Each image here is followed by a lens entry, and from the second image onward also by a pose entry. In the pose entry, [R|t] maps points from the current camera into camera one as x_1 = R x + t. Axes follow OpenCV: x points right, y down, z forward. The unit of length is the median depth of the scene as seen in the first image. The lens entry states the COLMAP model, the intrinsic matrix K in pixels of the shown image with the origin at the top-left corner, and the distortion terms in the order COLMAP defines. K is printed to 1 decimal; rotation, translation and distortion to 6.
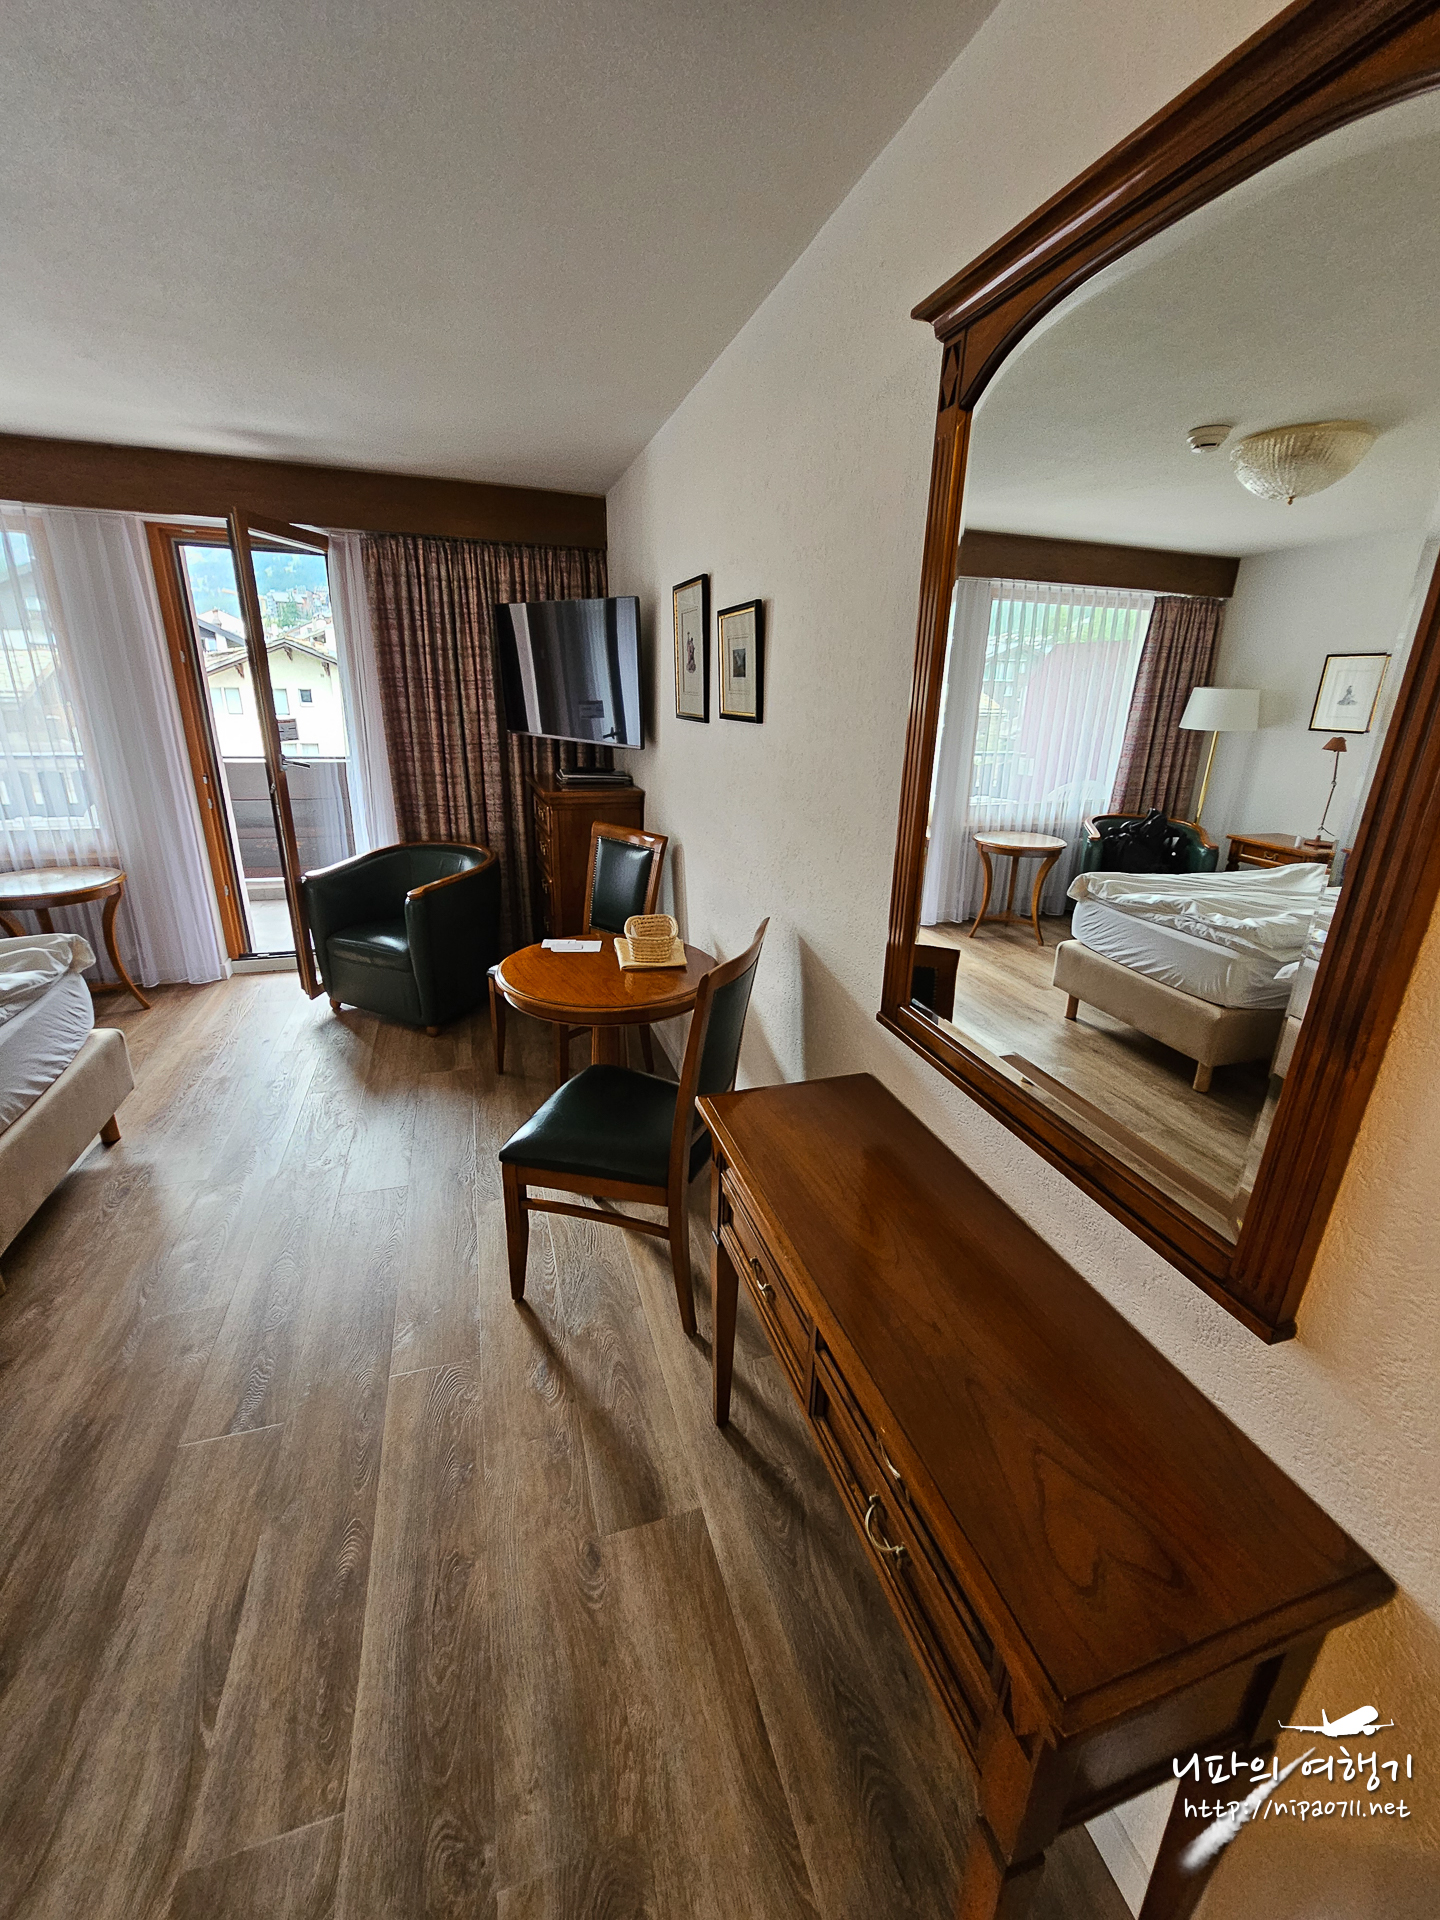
lens RADIAL K [[773.7, 0, 720.0], [0, 773.7, 960.0], [0, 0, 1]] dist [0.000963, 0.000210]
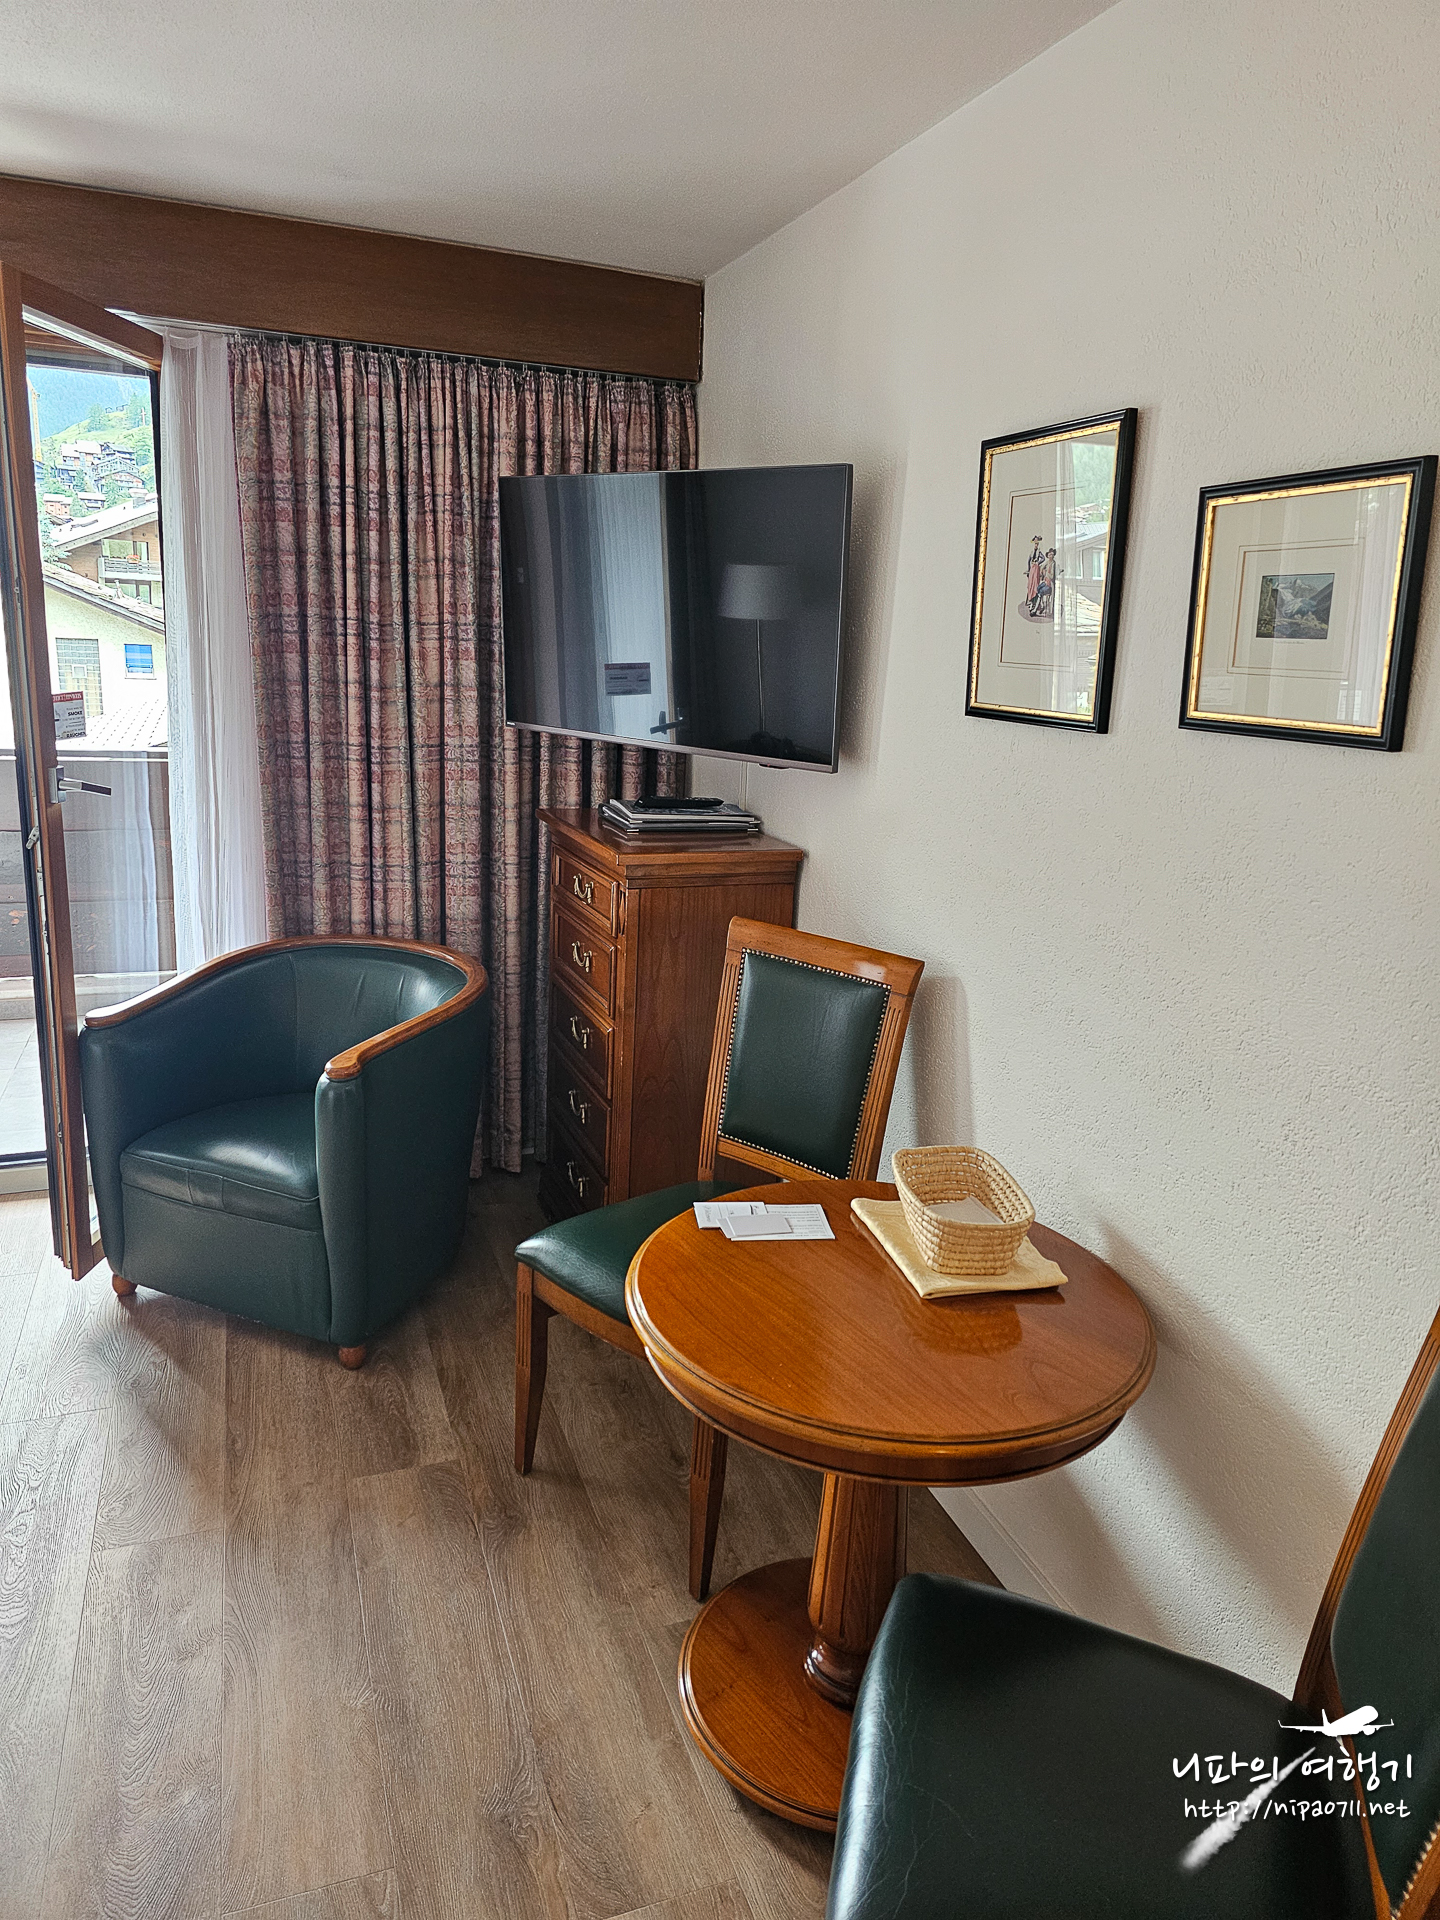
lens RADIAL K [[1292.2, 0, 718.9], [0, 1292.2, 937.8], [0, 0, 1]] dist [0.055608, -0.004290]
pose [[0.999278, 0.006185, 0.037497, -0.169169], [-0.002226, 0.994498, -0.104730, -0.070054], [-0.037939, 0.104571, 0.993794, 0.174719]]
